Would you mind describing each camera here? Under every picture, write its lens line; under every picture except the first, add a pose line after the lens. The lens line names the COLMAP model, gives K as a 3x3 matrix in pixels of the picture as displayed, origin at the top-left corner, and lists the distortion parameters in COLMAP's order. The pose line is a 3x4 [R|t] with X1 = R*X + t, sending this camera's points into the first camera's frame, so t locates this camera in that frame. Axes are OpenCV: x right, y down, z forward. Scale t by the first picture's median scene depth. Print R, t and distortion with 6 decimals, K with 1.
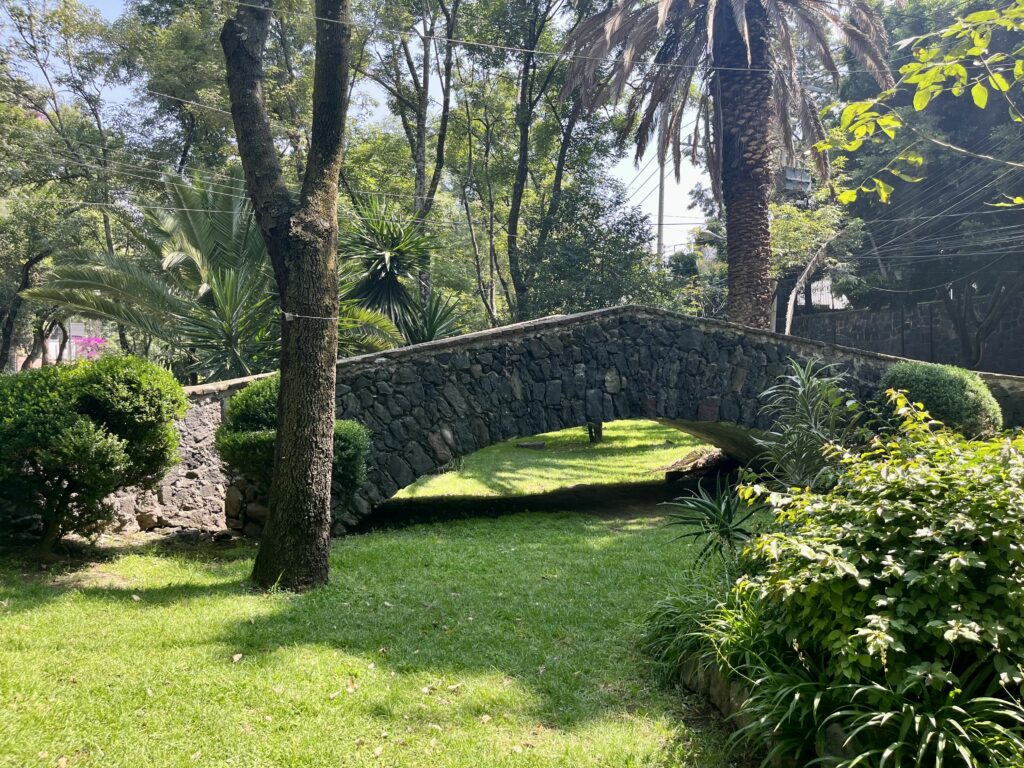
lens RADIAL K [[779.6, 0, 511.0], [0, 779.6, 380.5], [0, 0, 1]] dist [0.014353, -0.000314]
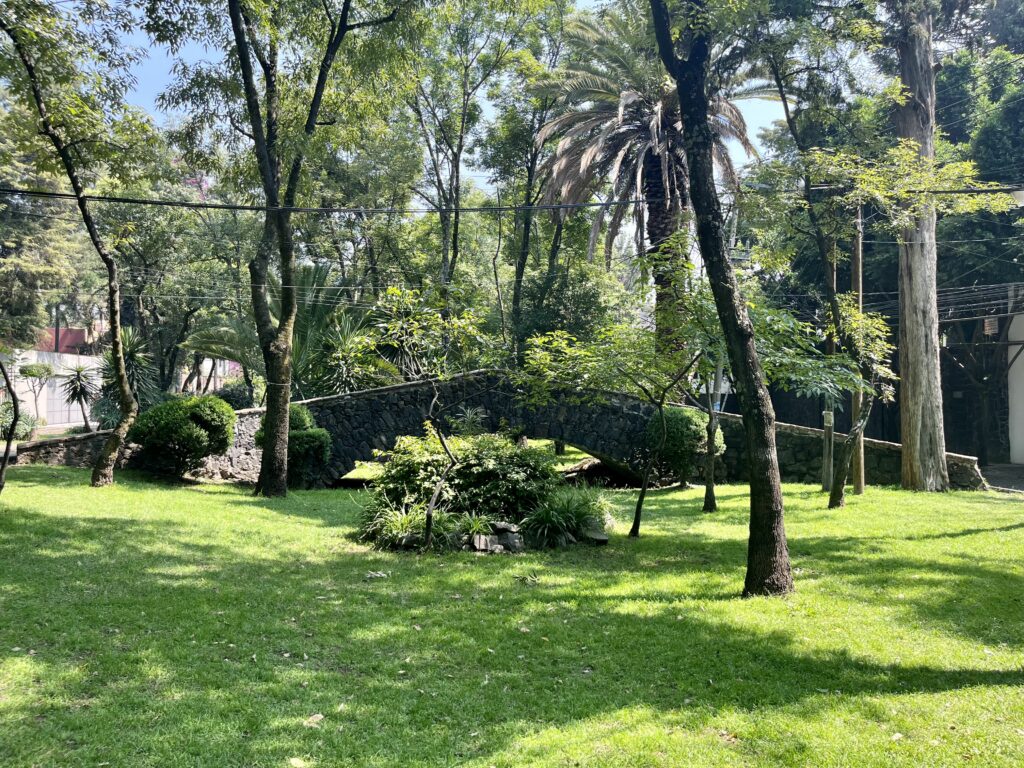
lens RADIAL K [[779.6, 0, 512.6], [0, 779.6, 387.6], [0, 0, 1]] dist [0.014353, -0.000314]
pose [[0.985939, 0.026367, -0.165009, 0.610740], [-0.029292, 0.999454, -0.015315, -0.037655], [0.164516, 0.019933, 0.986173, -0.899190]]
